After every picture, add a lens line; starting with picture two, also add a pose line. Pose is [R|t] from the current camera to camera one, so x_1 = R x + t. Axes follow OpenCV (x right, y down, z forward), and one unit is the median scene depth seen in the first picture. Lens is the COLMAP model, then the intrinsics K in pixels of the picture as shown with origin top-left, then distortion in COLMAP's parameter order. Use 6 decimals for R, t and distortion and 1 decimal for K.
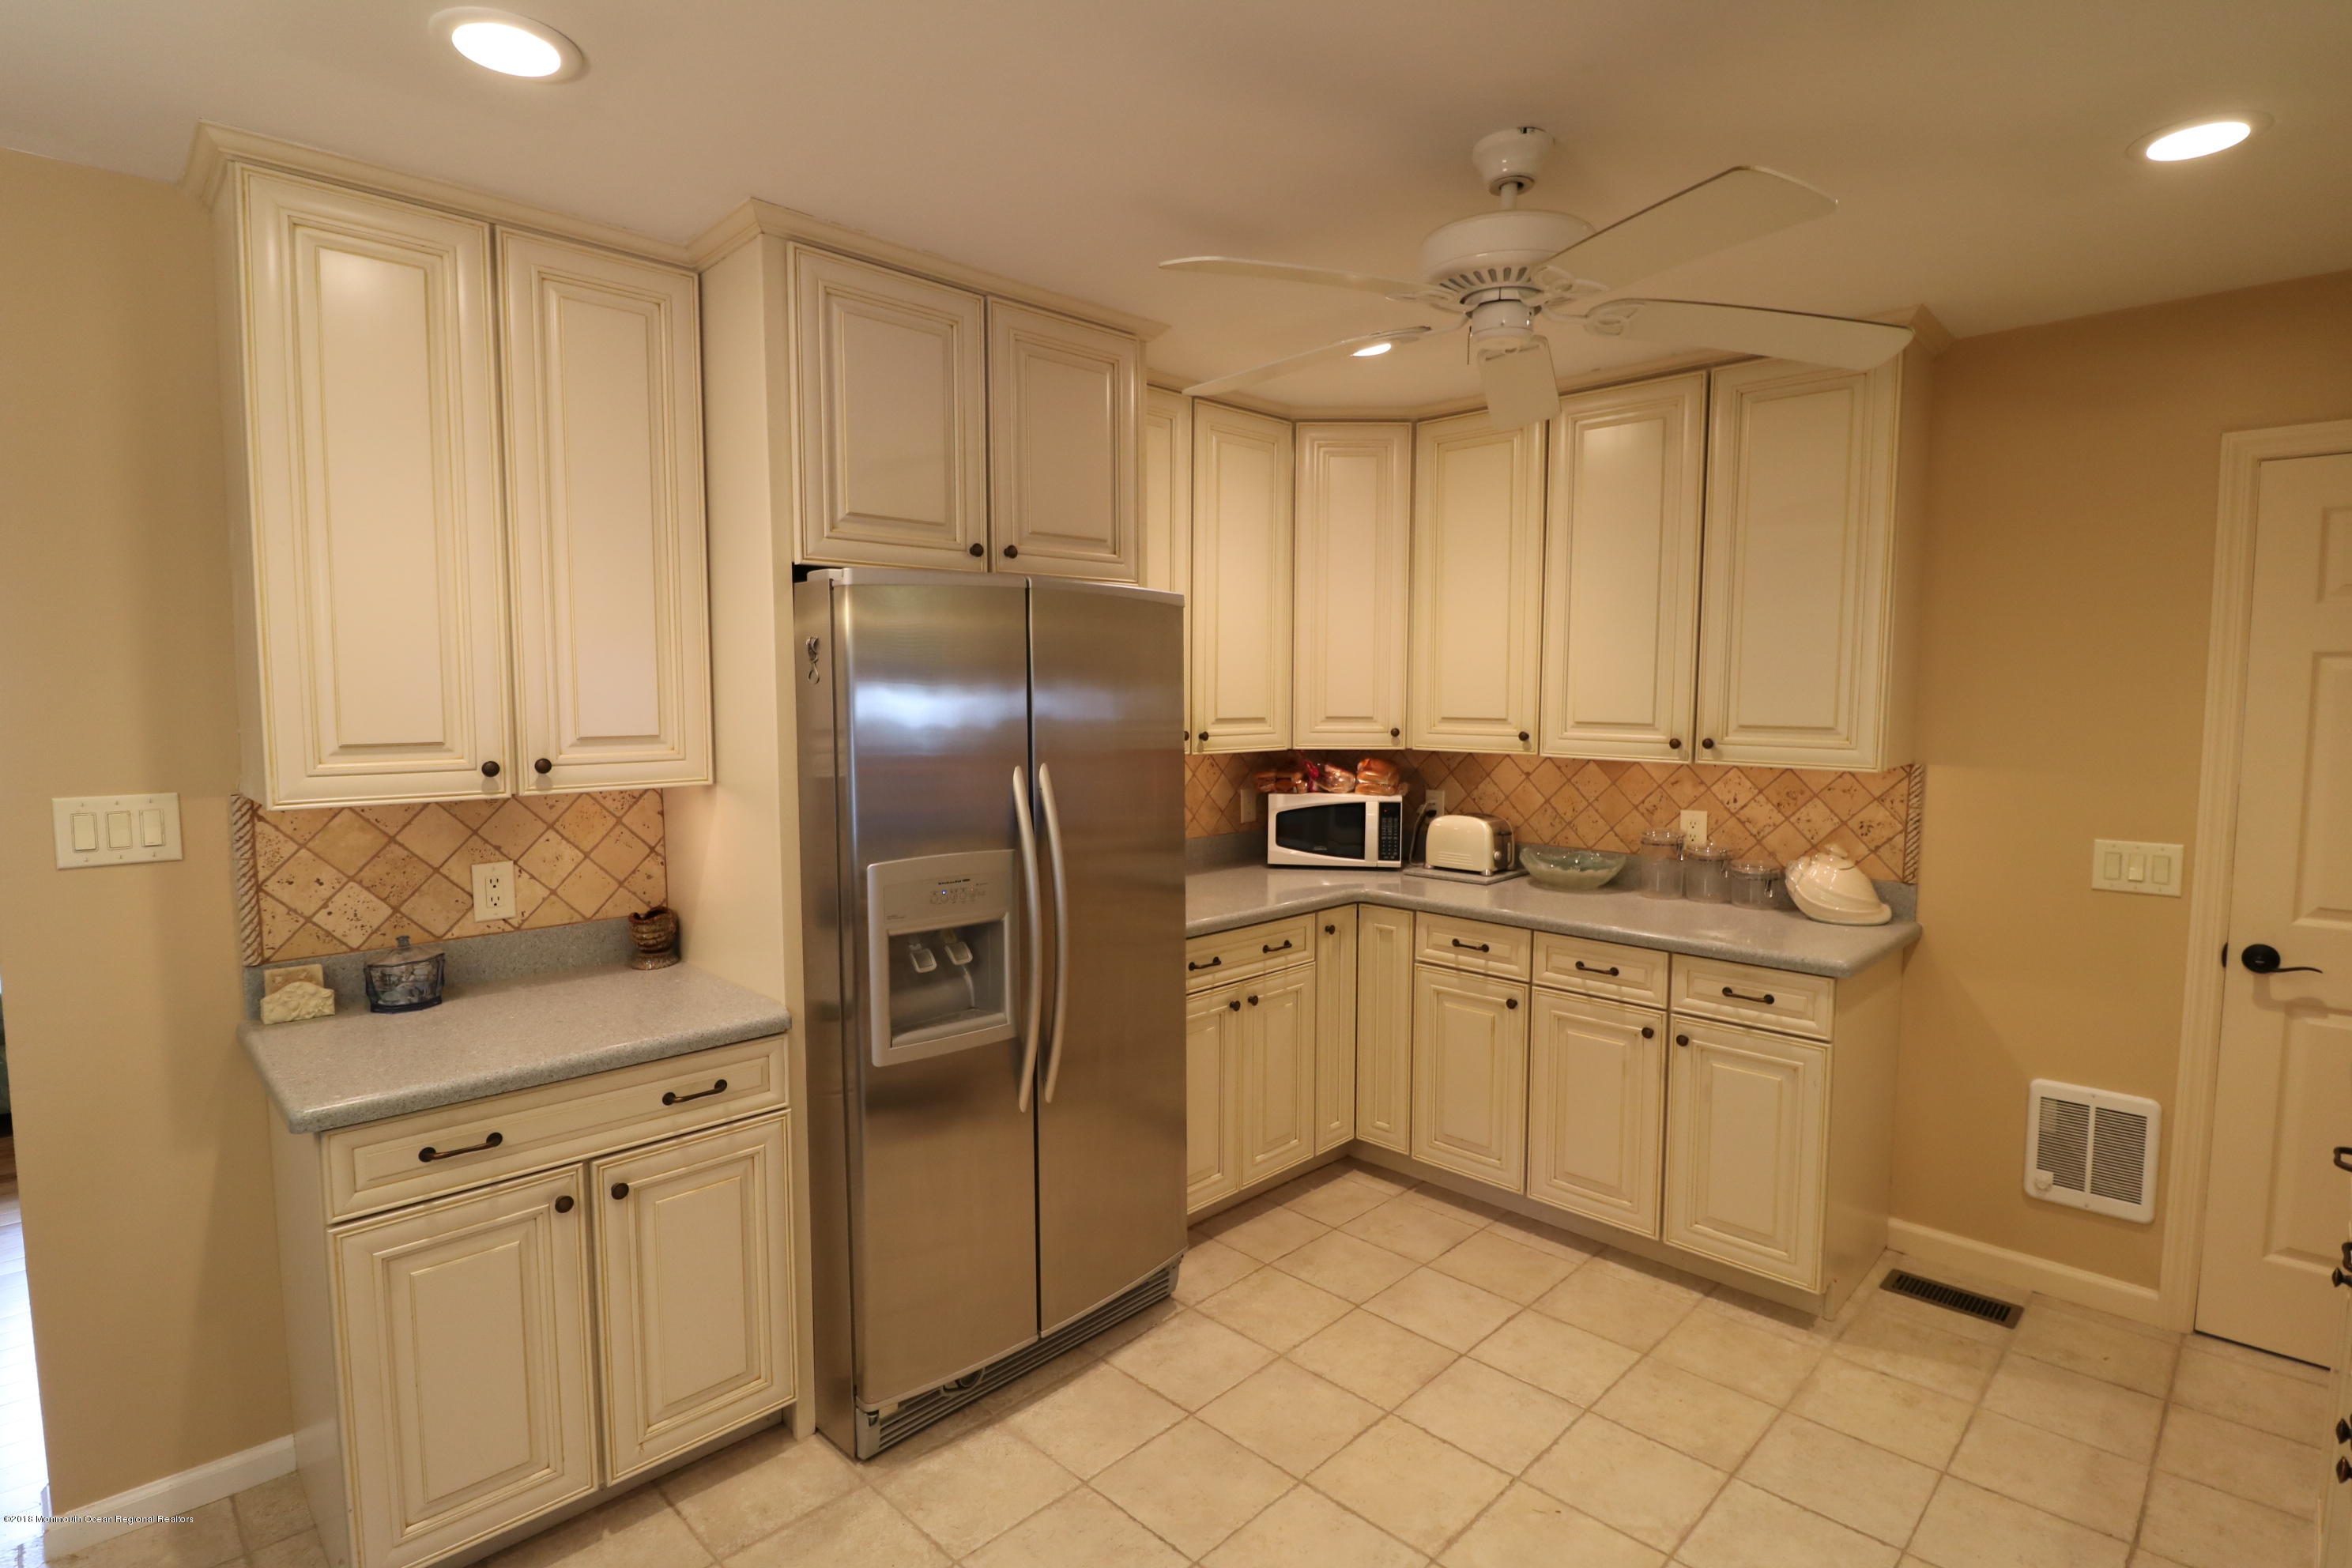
lens RADIAL K [[1152.2, 0, 1175.6], [0, 1152.2, 781.6], [0, 0, 1]] dist [0.001894, -0.014012]
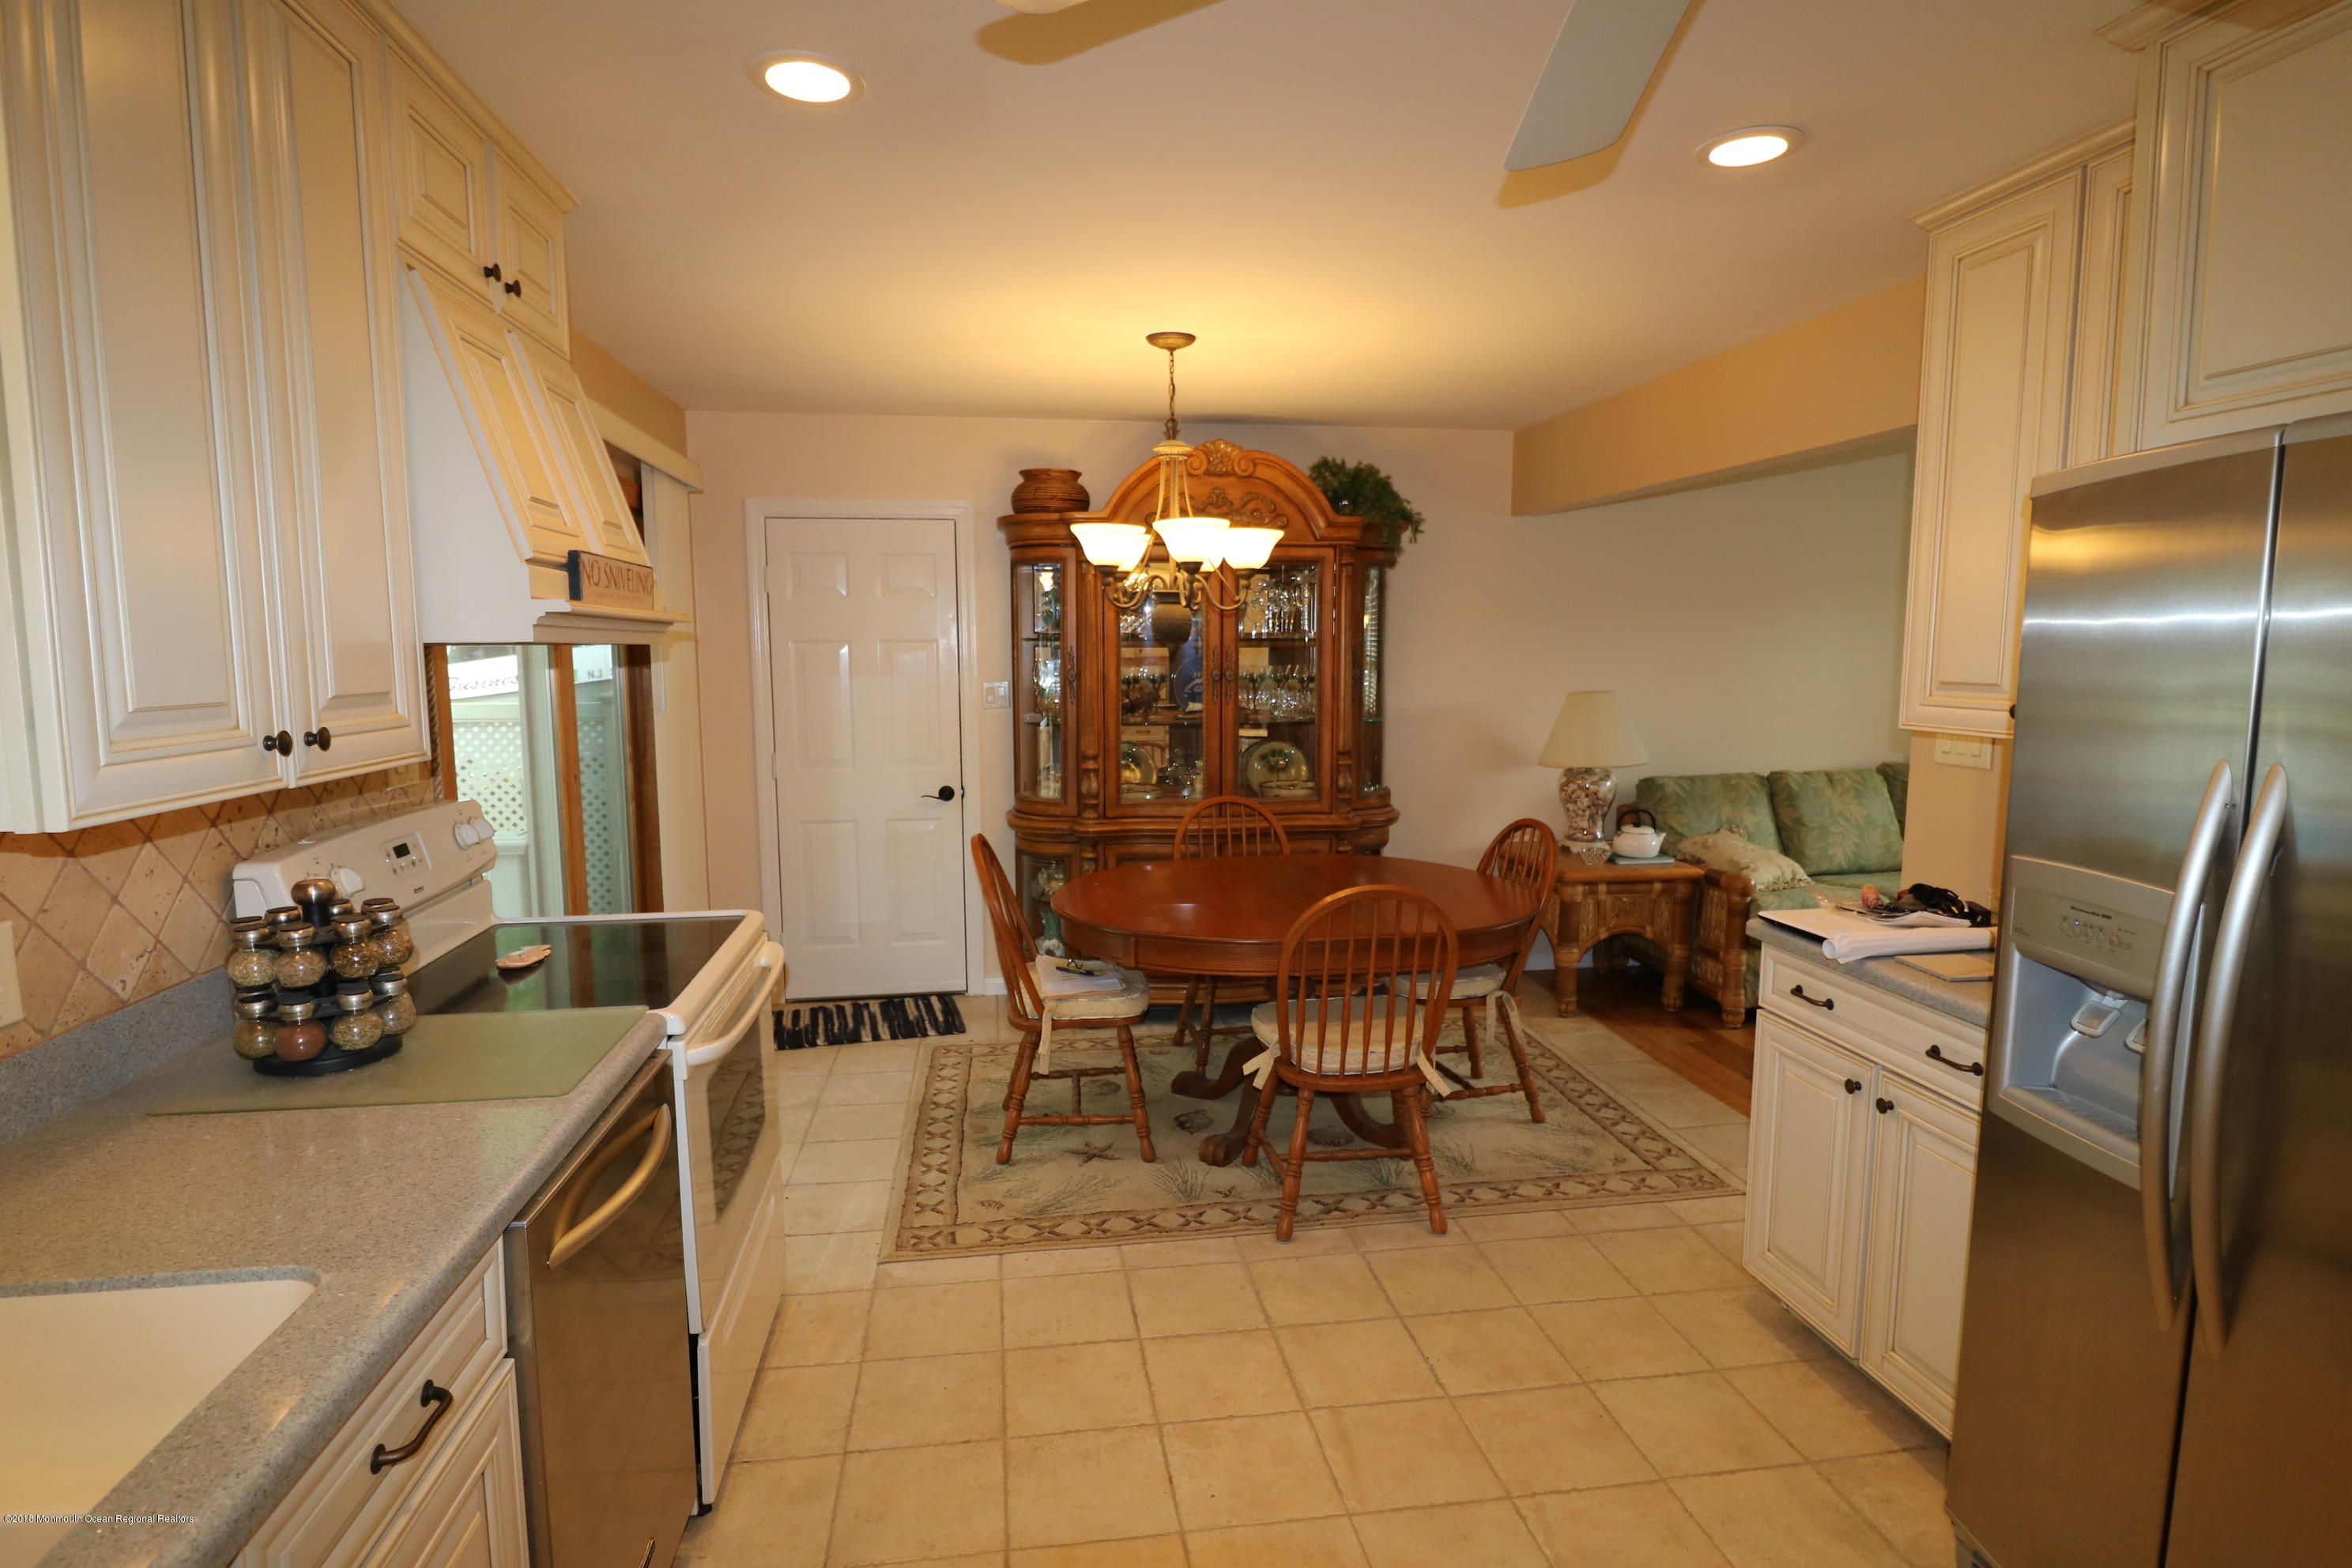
lens RADIAL K [[1214.6, 0, 1173.6], [0, 1214.6, 782.7], [0, 0, 1]] dist [0.004484, -0.015326]
pose [[-0.593880, 0.088950, -0.799622, 0.556379], [-0.065597, 0.985208, 0.158313, -0.053318], [0.801875, 0.146472, -0.579260, 0.768674]]
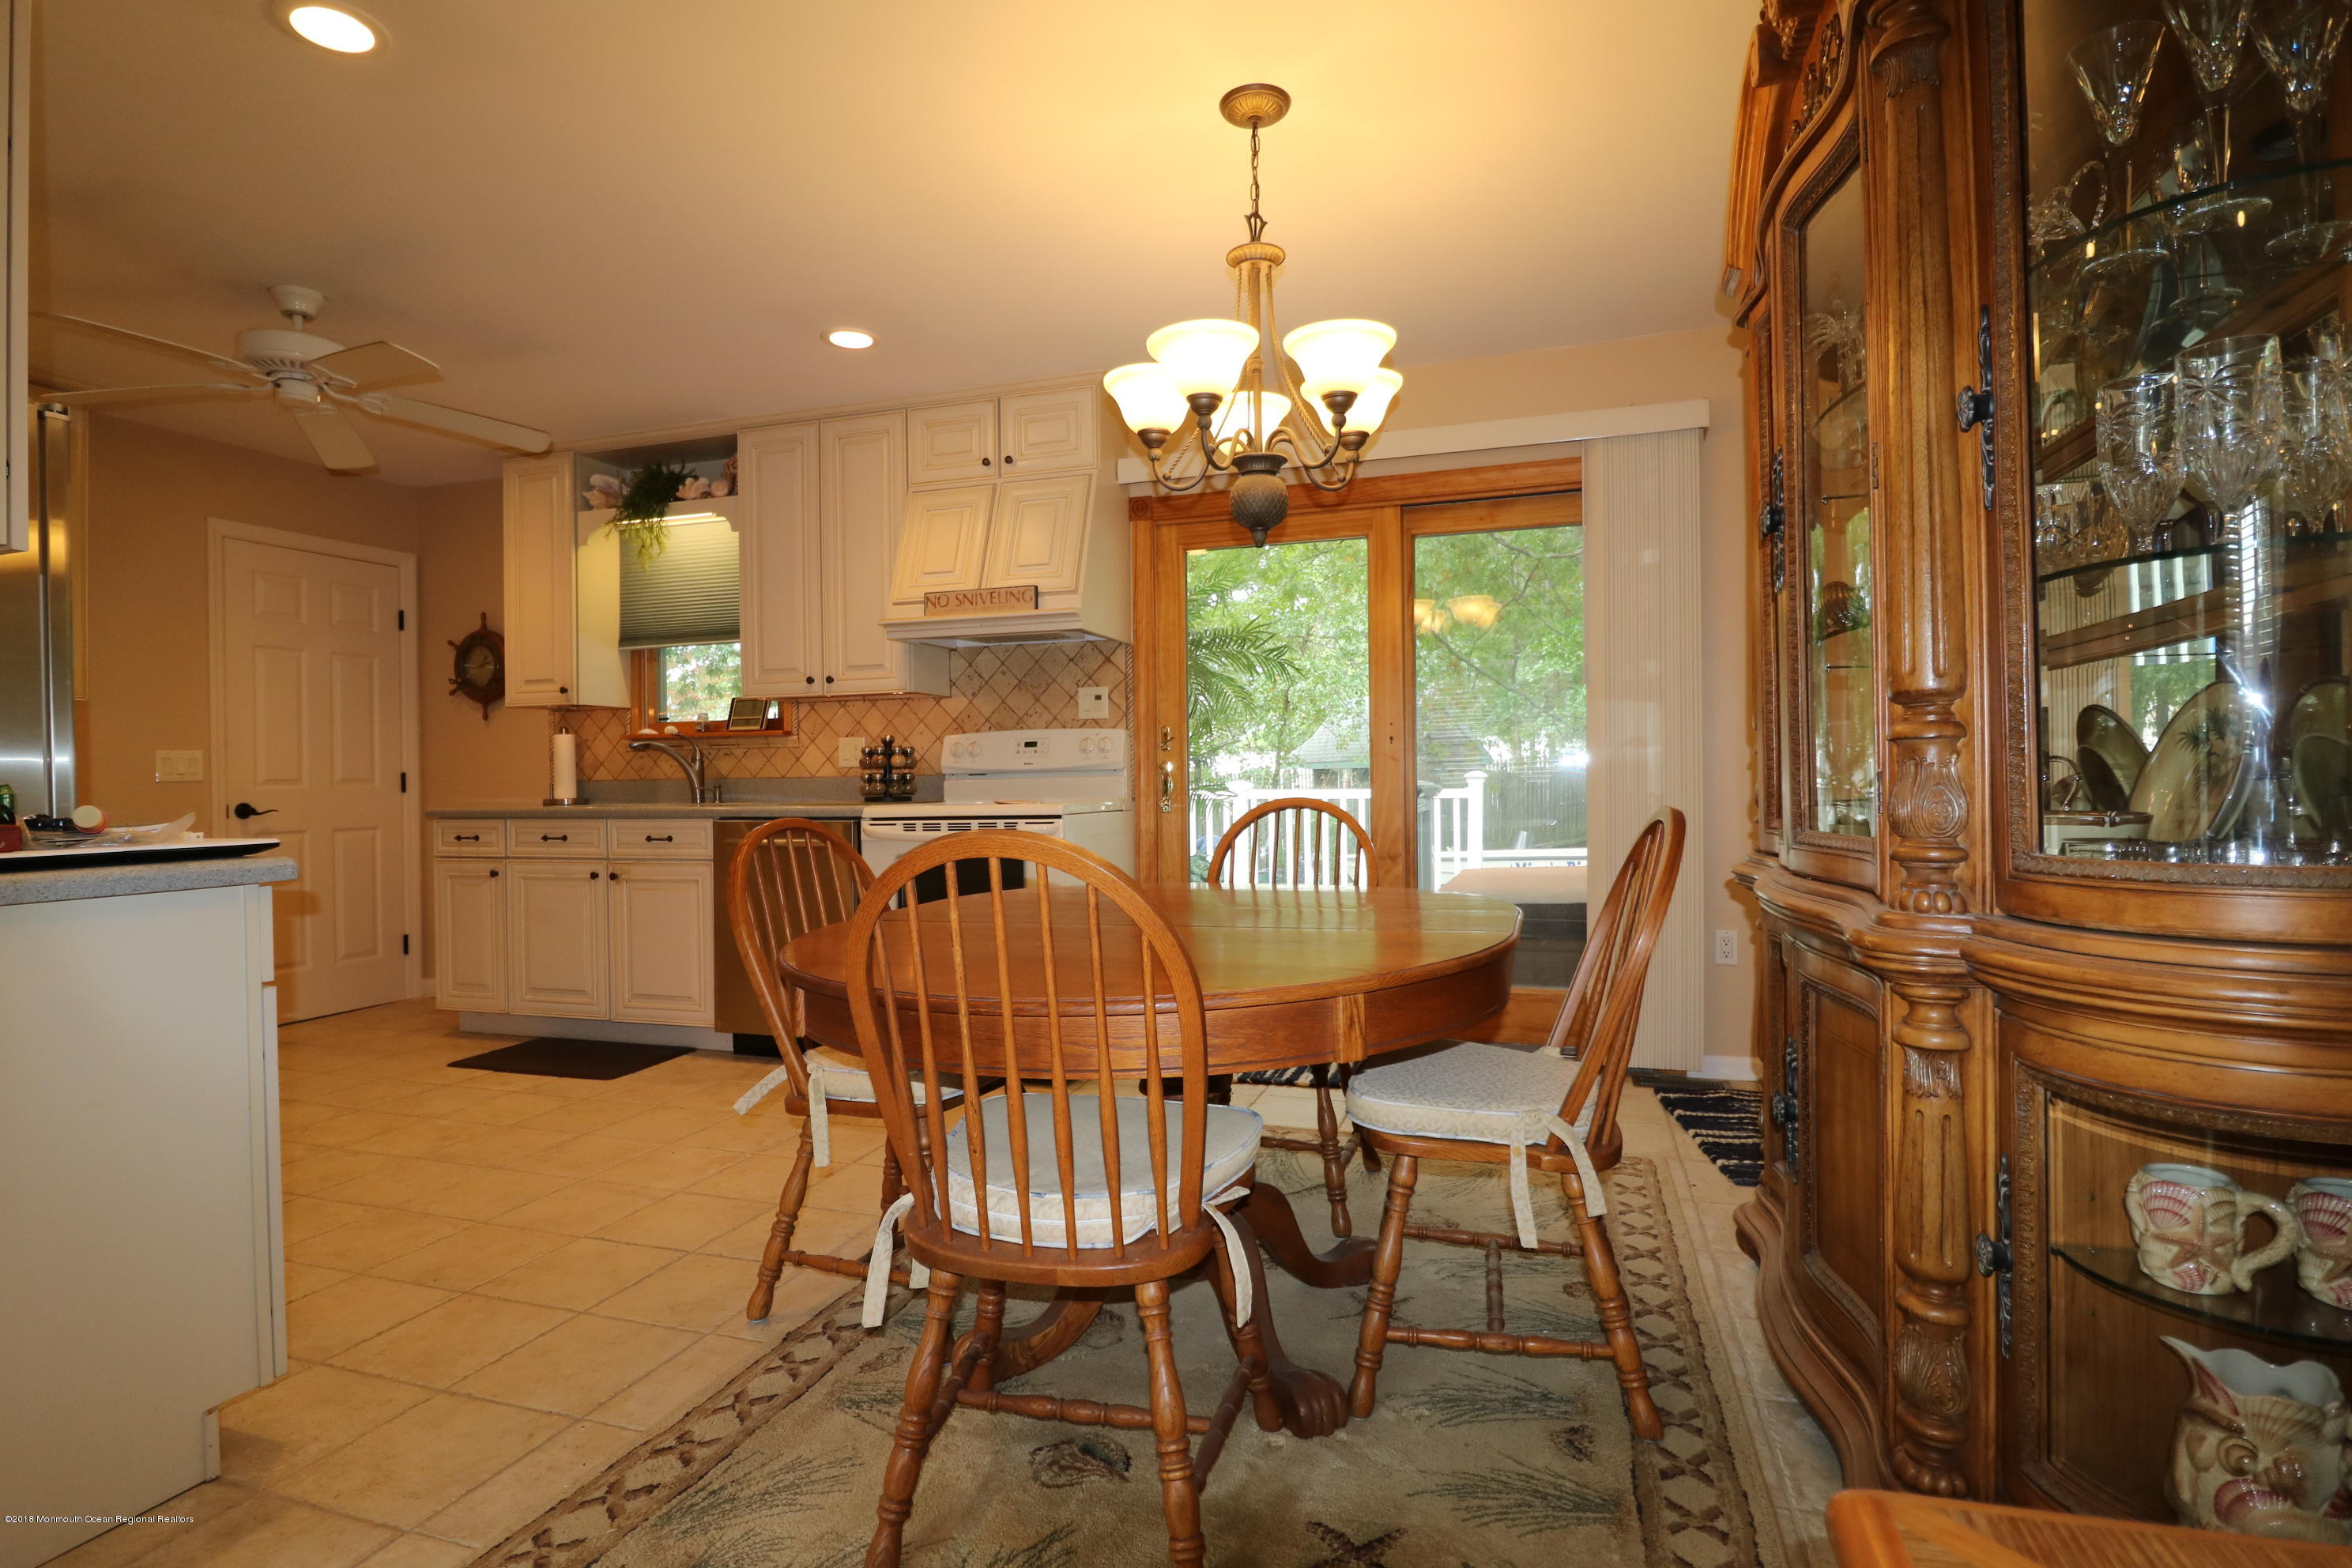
lens RADIAL K [[1152.2, 0, 1175.6], [0, 1152.2, 781.6], [0, 0, 1]] dist [0.001894, -0.014012]
pose [[-0.449973, 0.002117, 0.893040, -1.222014], [0.086504, 0.995398, 0.041227, 0.146491], [-0.888843, 0.095803, -0.448086, 0.447268]]
